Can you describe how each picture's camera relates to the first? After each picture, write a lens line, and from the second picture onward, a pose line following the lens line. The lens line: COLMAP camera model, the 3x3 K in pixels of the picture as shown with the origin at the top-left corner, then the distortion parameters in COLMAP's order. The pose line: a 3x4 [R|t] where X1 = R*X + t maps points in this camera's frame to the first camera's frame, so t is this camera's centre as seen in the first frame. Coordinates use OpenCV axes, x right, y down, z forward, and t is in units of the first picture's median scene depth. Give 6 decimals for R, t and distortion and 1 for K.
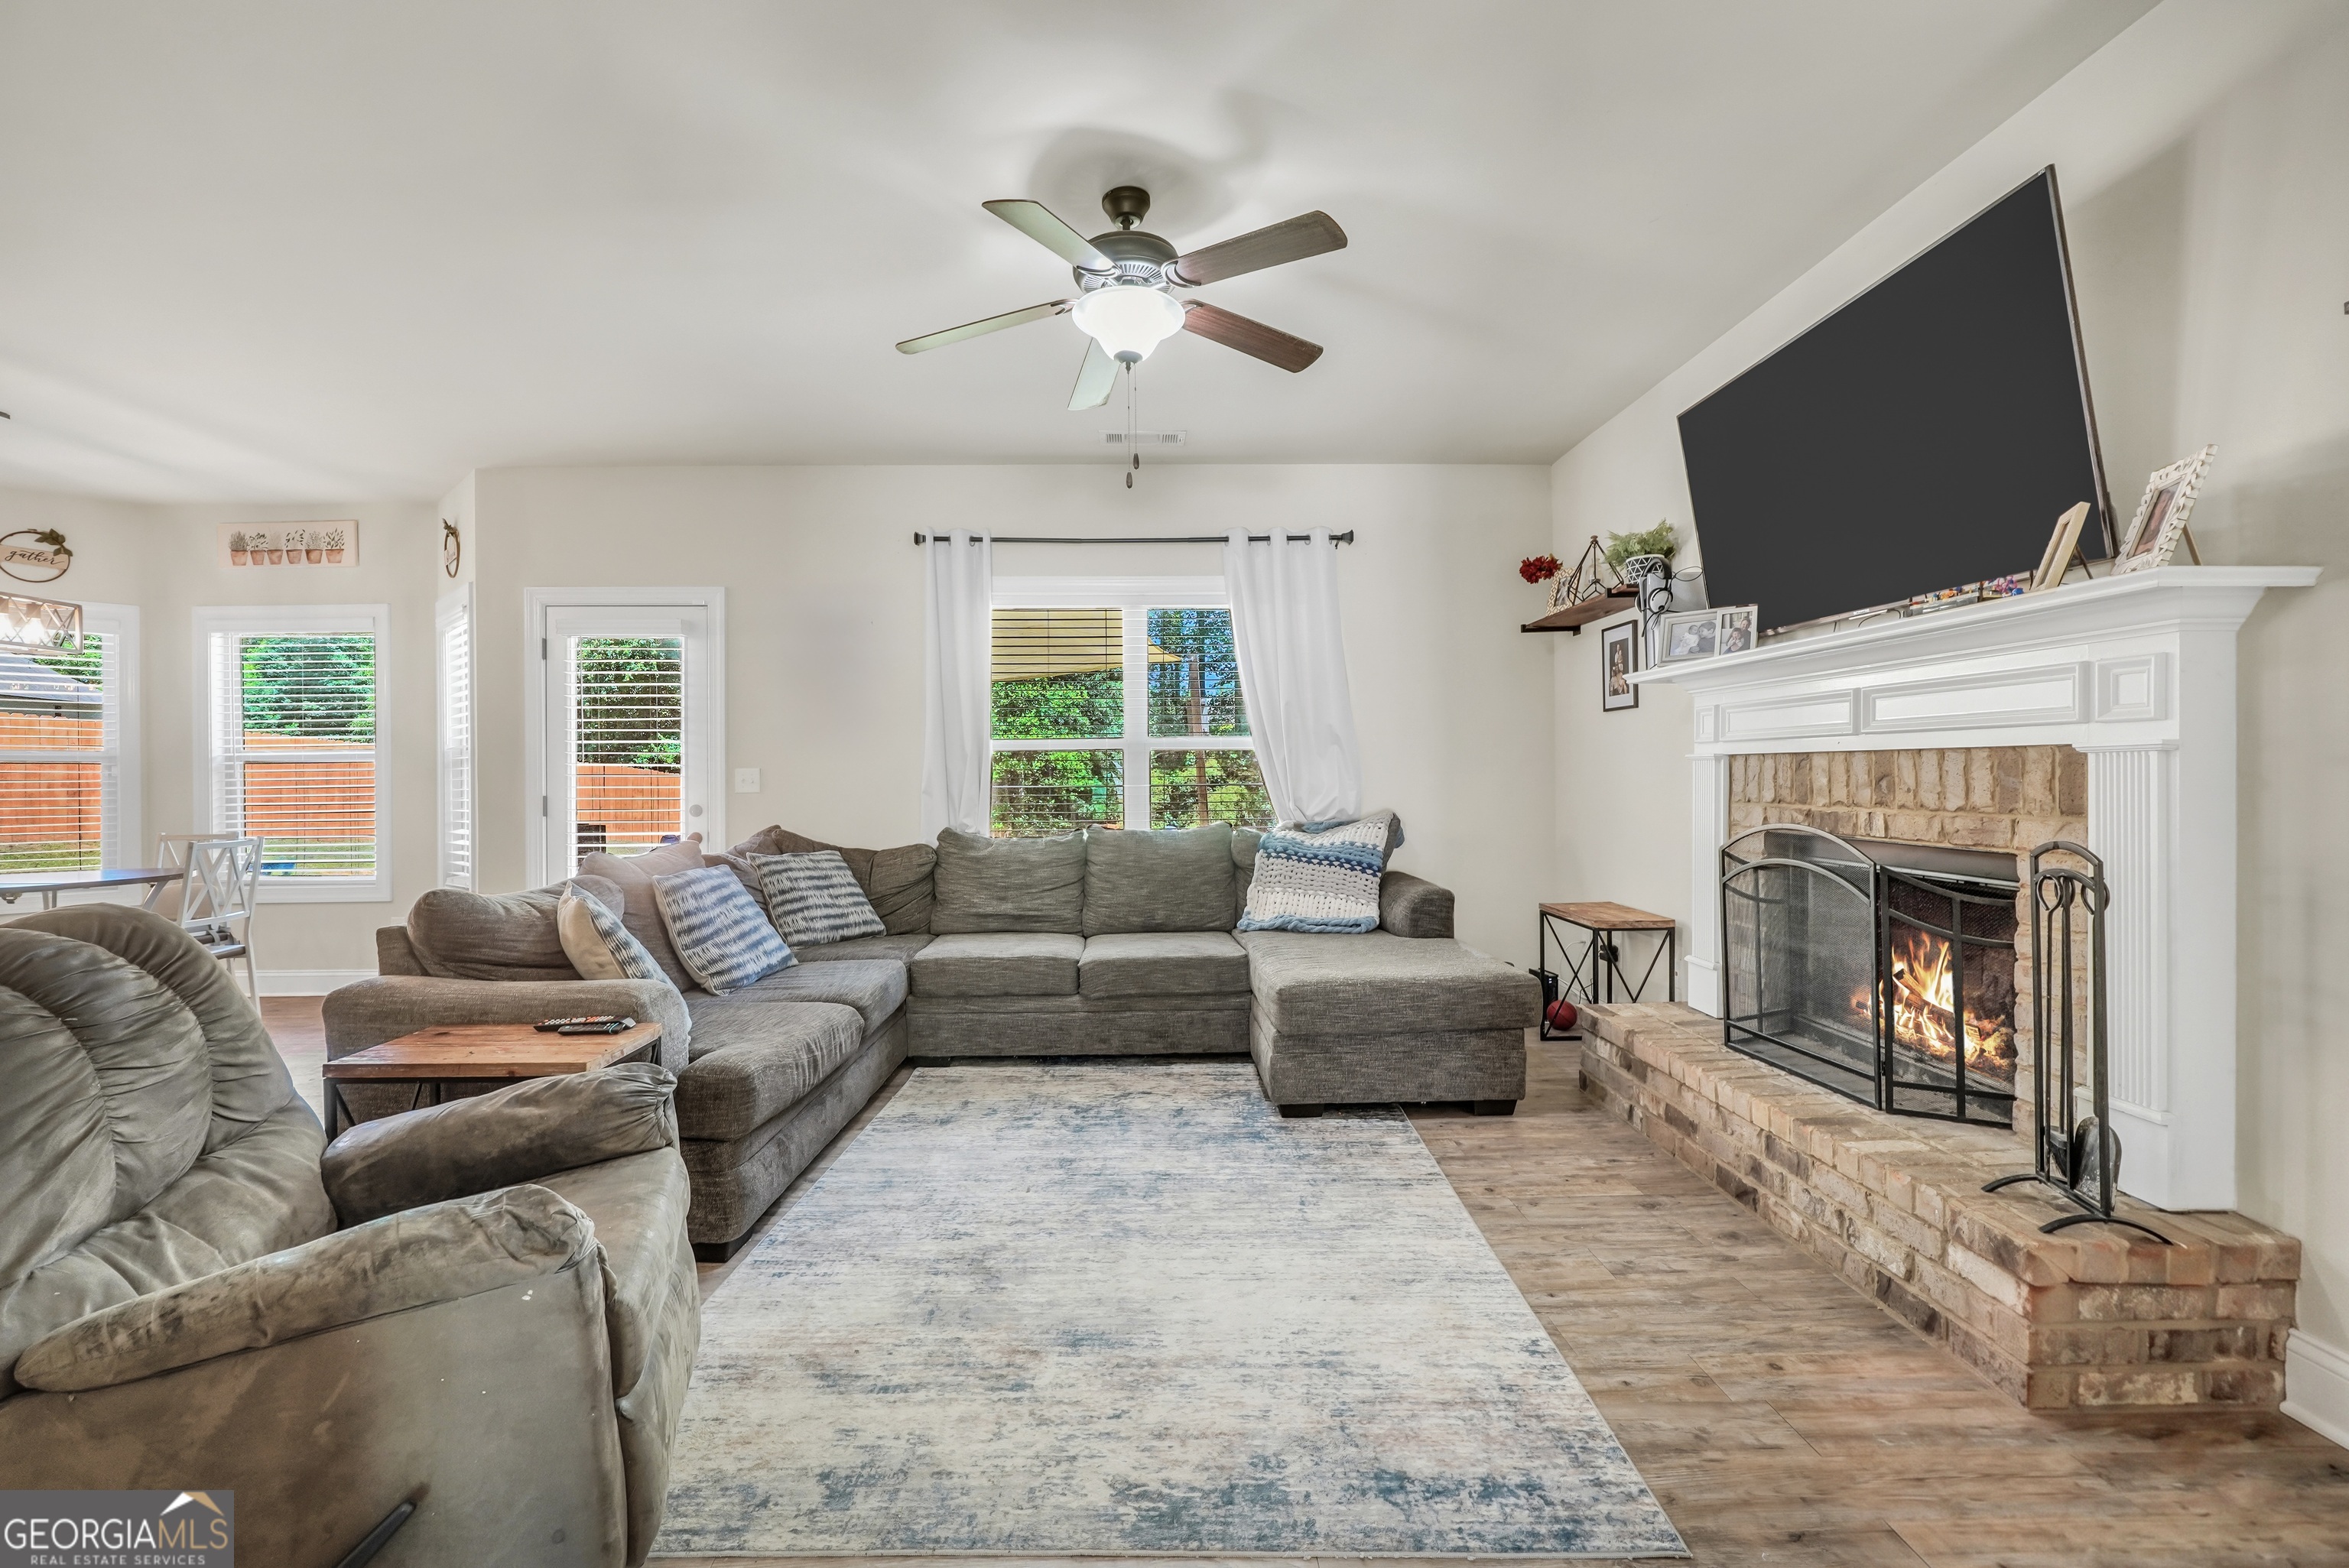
lens RADIAL K [[995.5, 0, 1161.1], [0, 995.5, 786.3], [0, 0, 1]] dist [-0.019006, 0.006768]
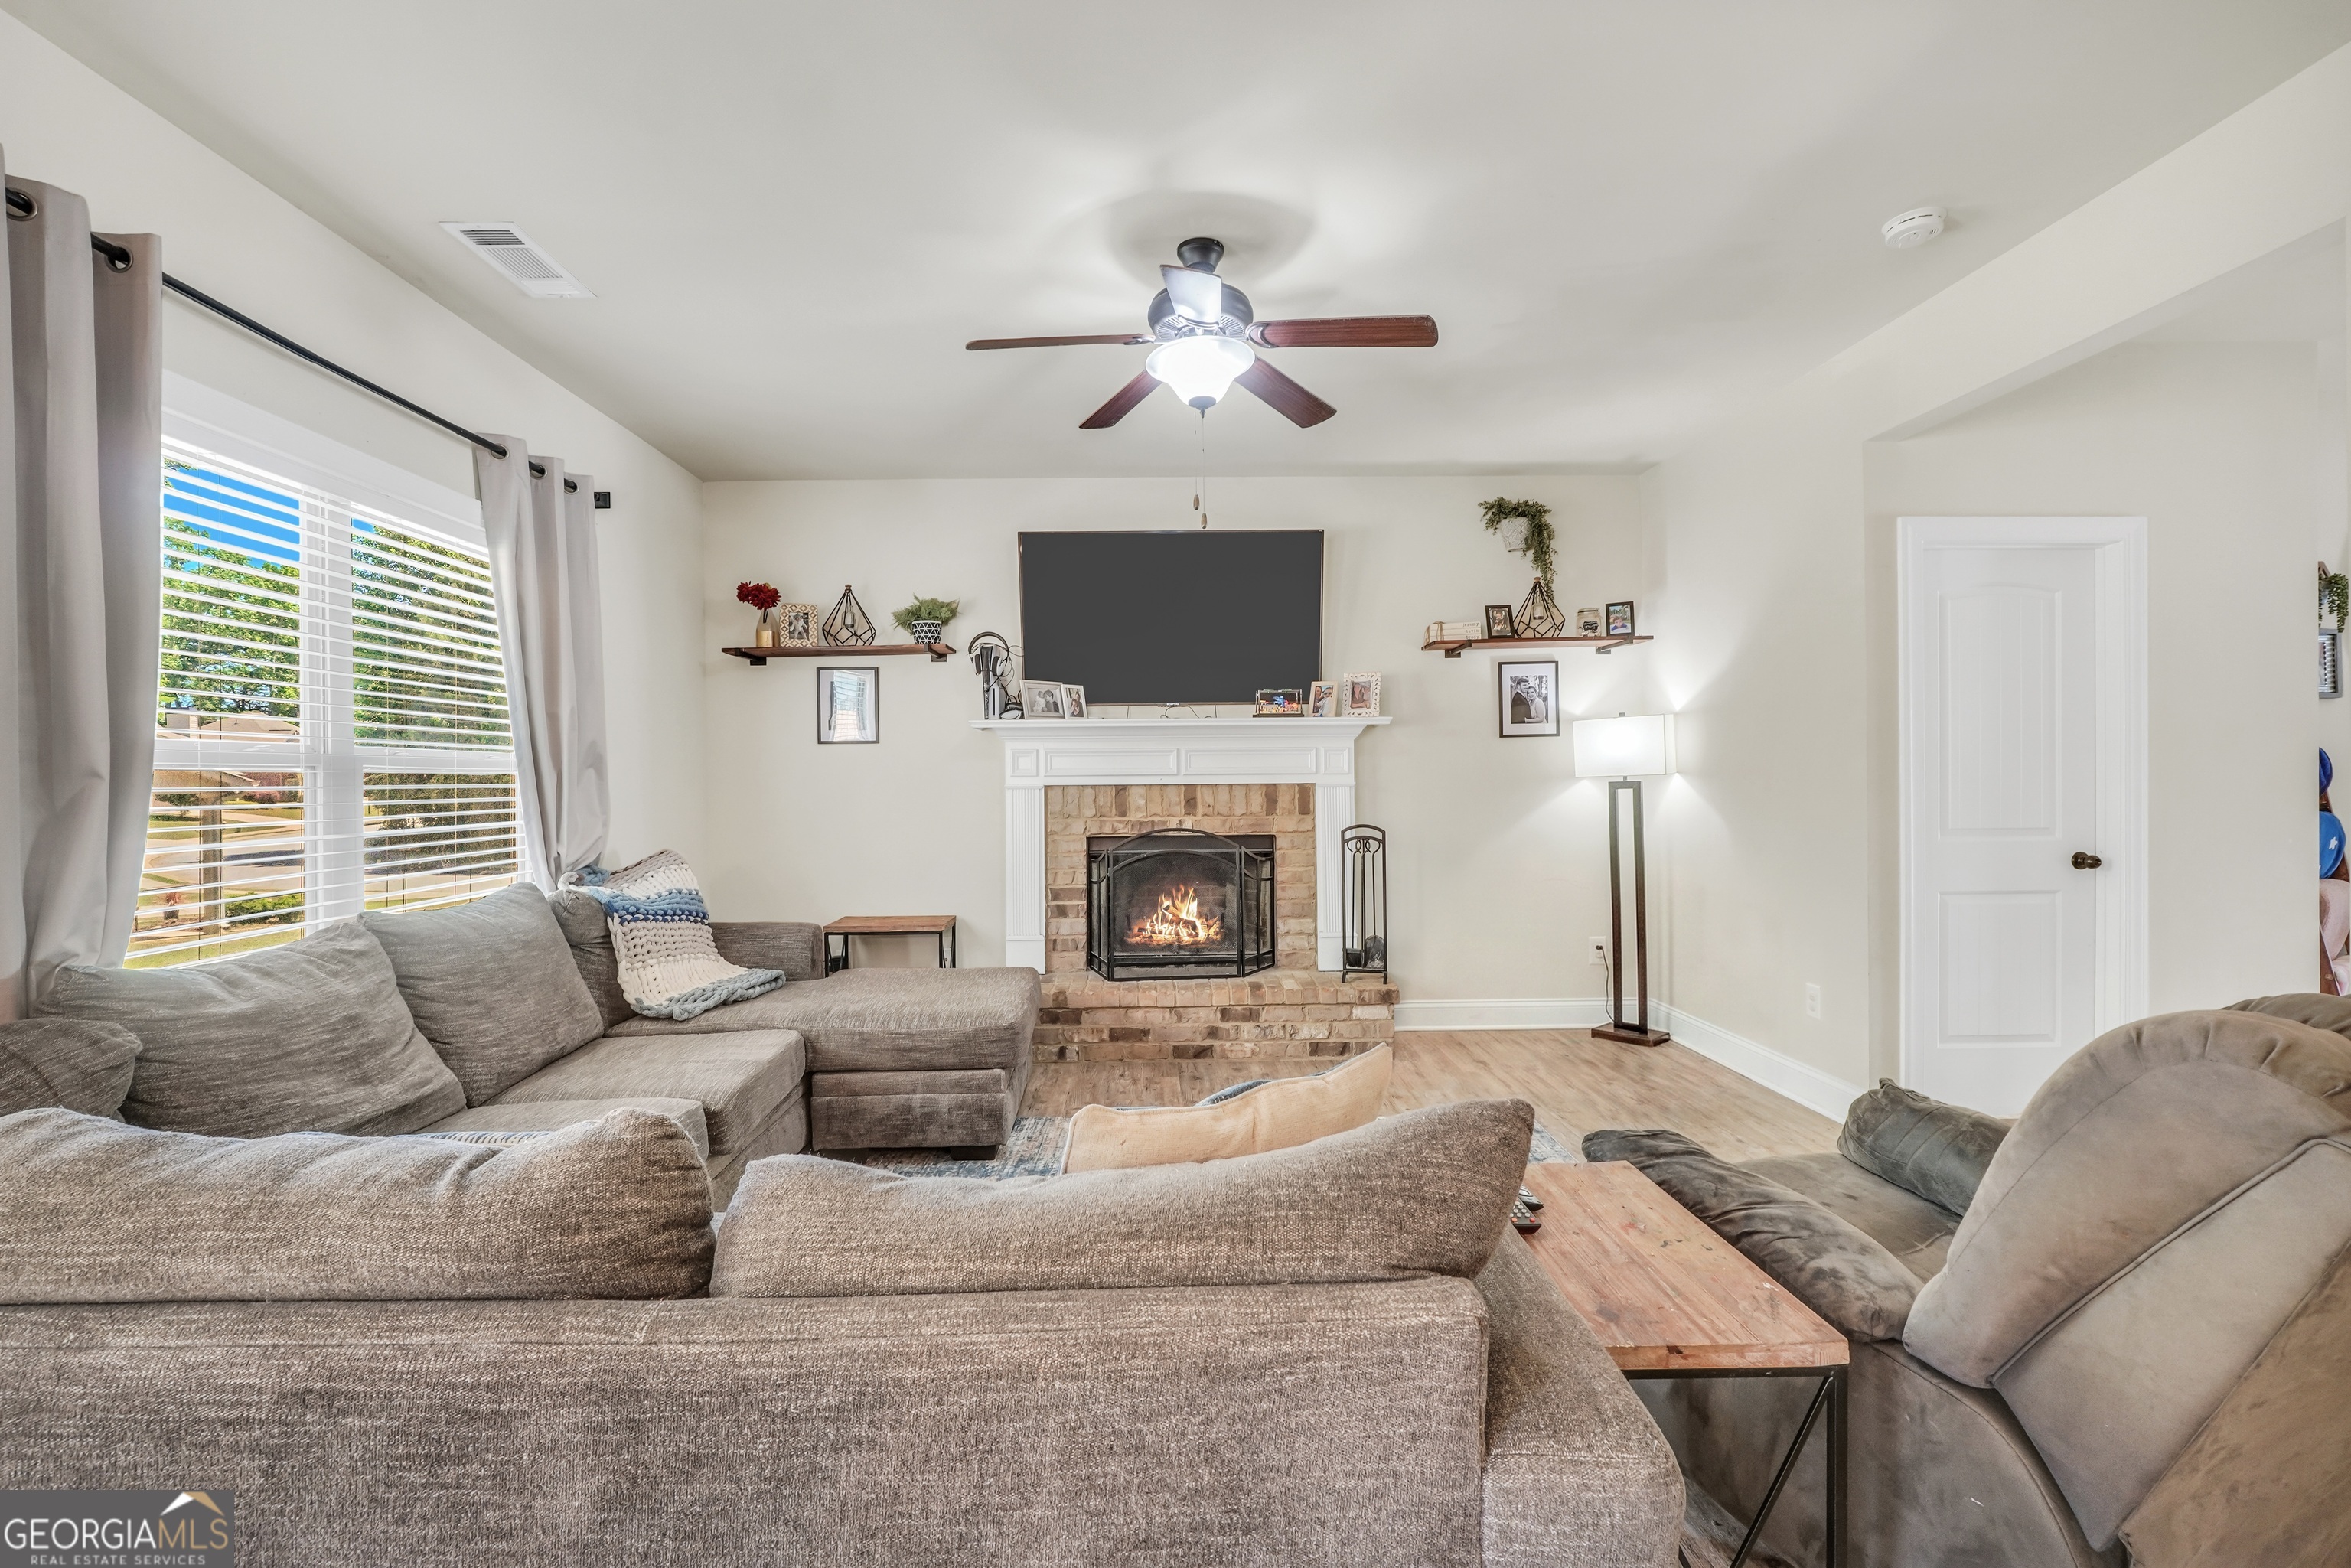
lens RADIAL K [[996.4, 0, 1162.0], [0, 996.4, 786.3], [0, 0, 1]] dist [-0.019006, 0.006768]
pose [[0.003612, 0.001014, 0.999993, -0.820744], [0.022605, 0.999744, -0.001095, -0.024293], [-0.999738, 0.022609, 0.003588, 0.801625]]
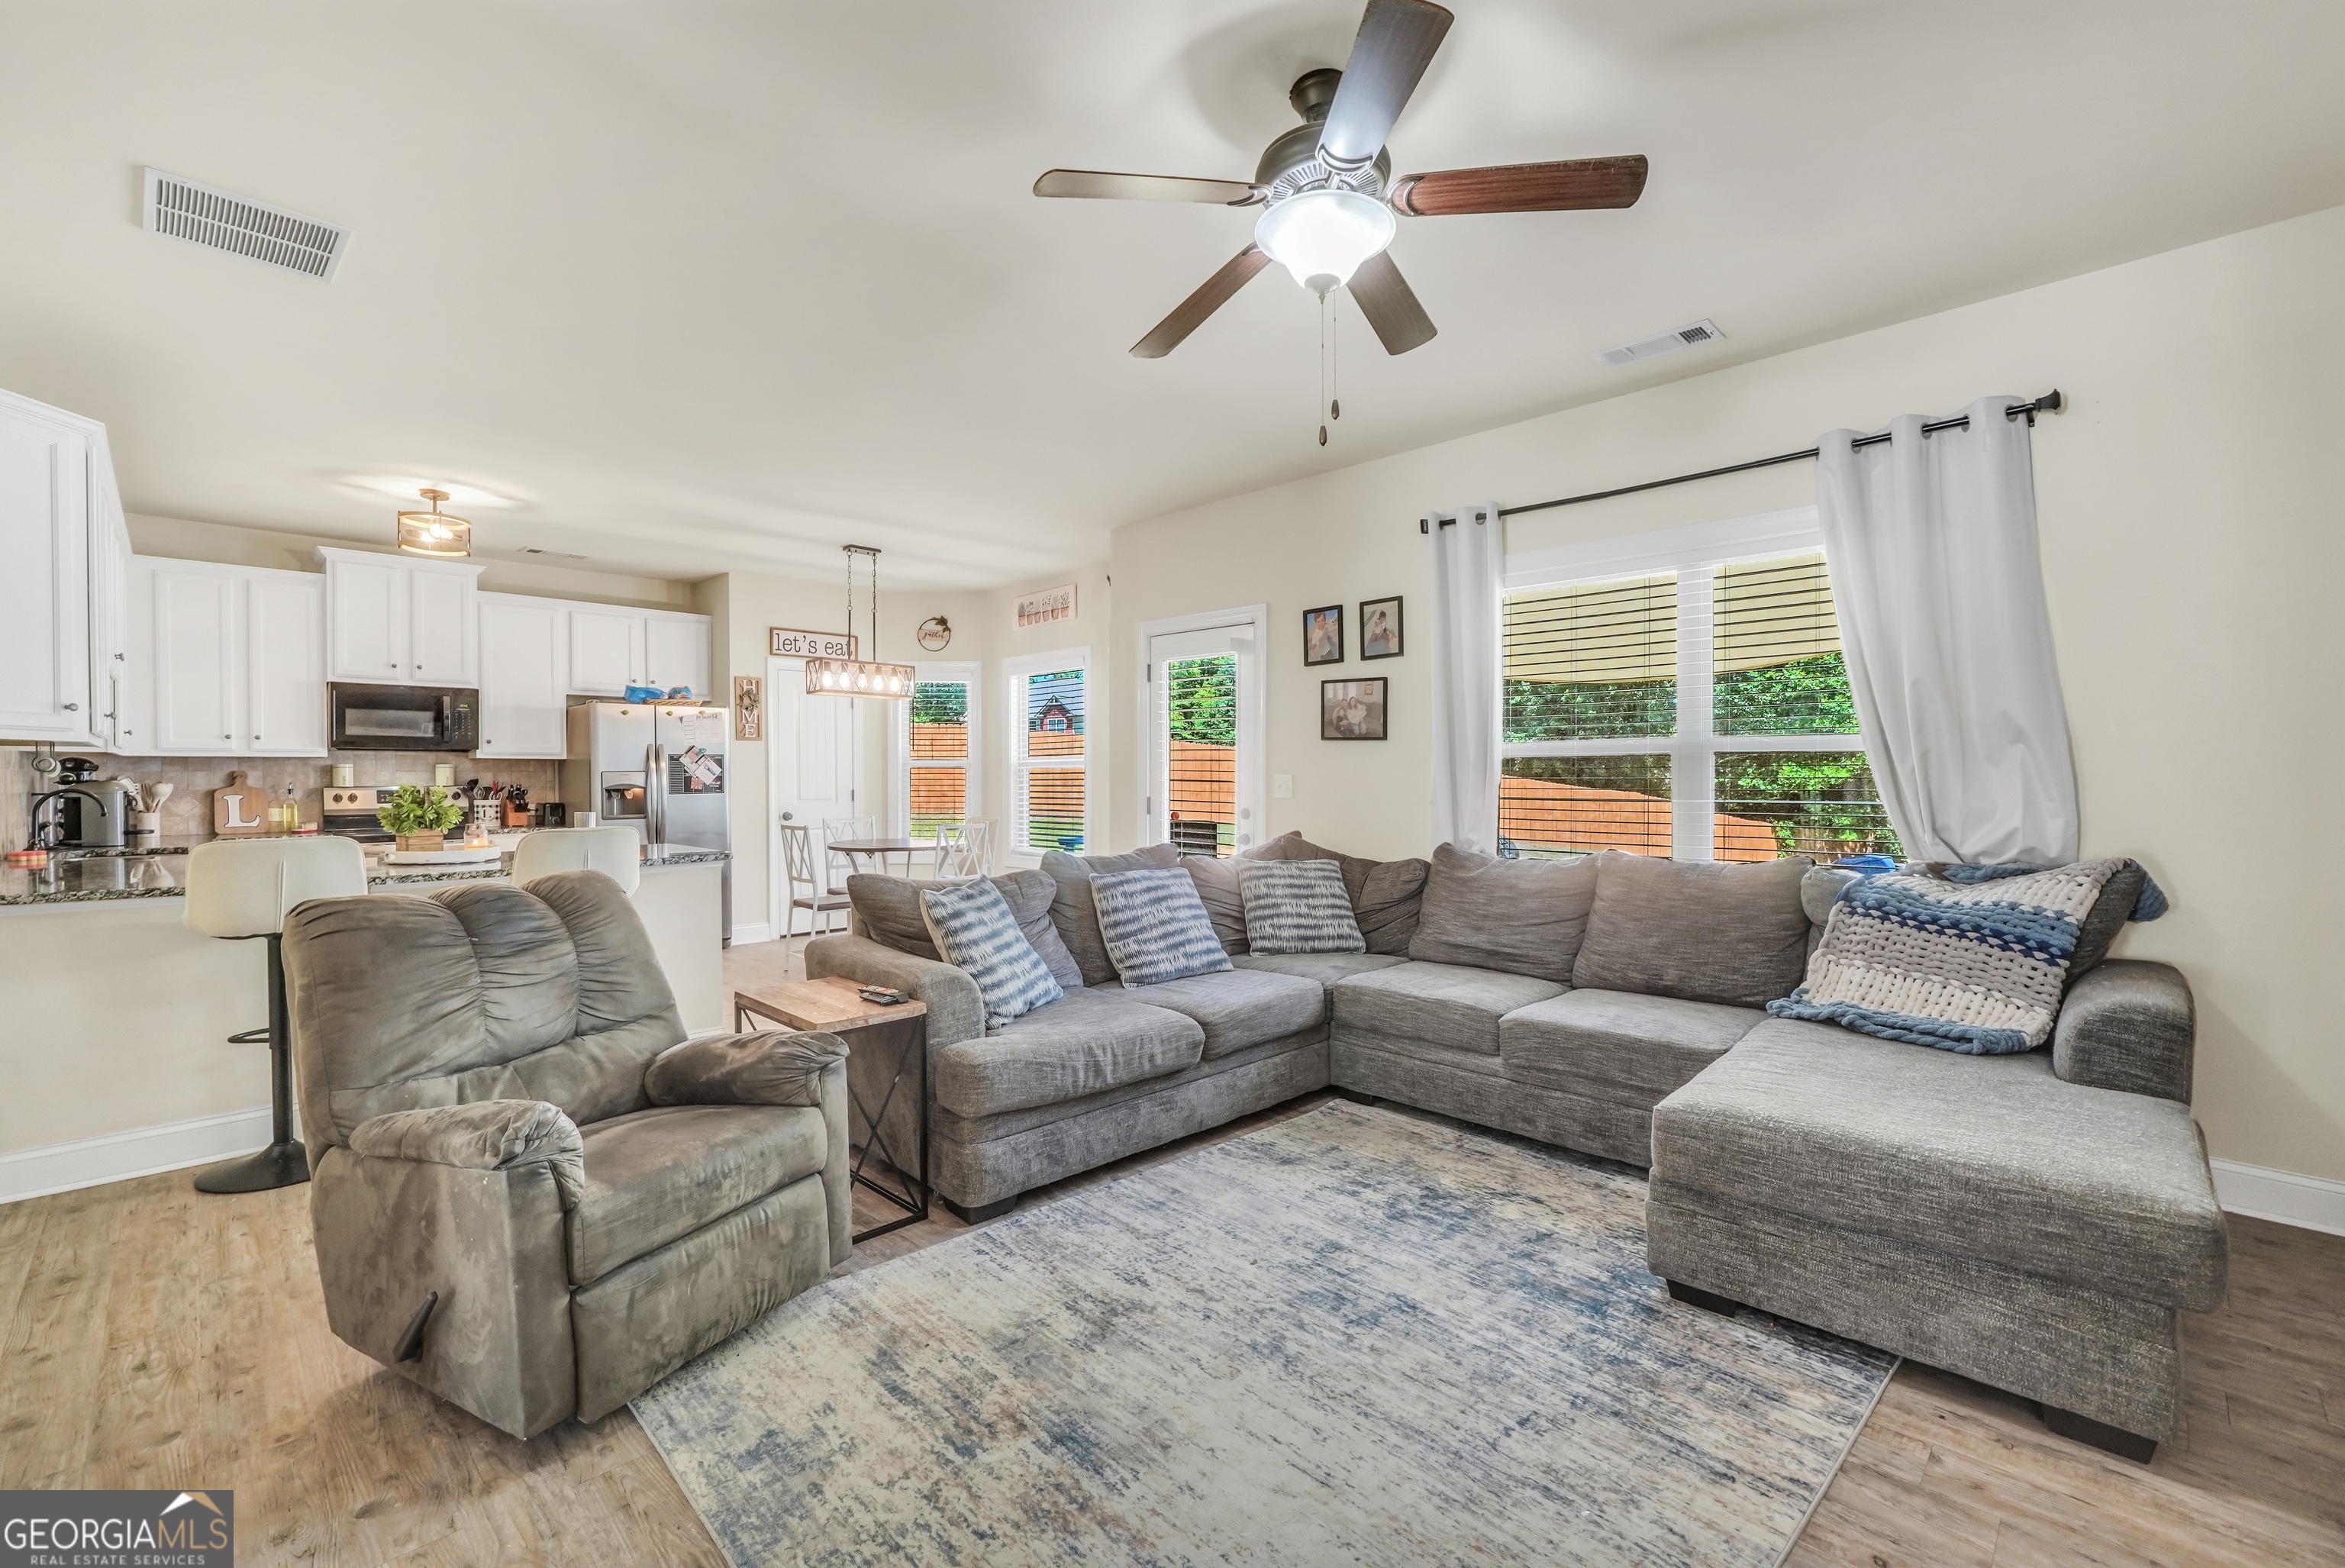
lens RADIAL K [[993.9, 0, 1159.1], [0, 993.9, 786.3], [0, 0, 1]] dist [-0.019006, 0.006768]
pose [[0.687715, 0.015459, -0.725816, 0.358457], [-0.011549, 0.999880, 0.010353, -0.022009], [0.725889, 0.001262, 0.687811, 0.265006]]
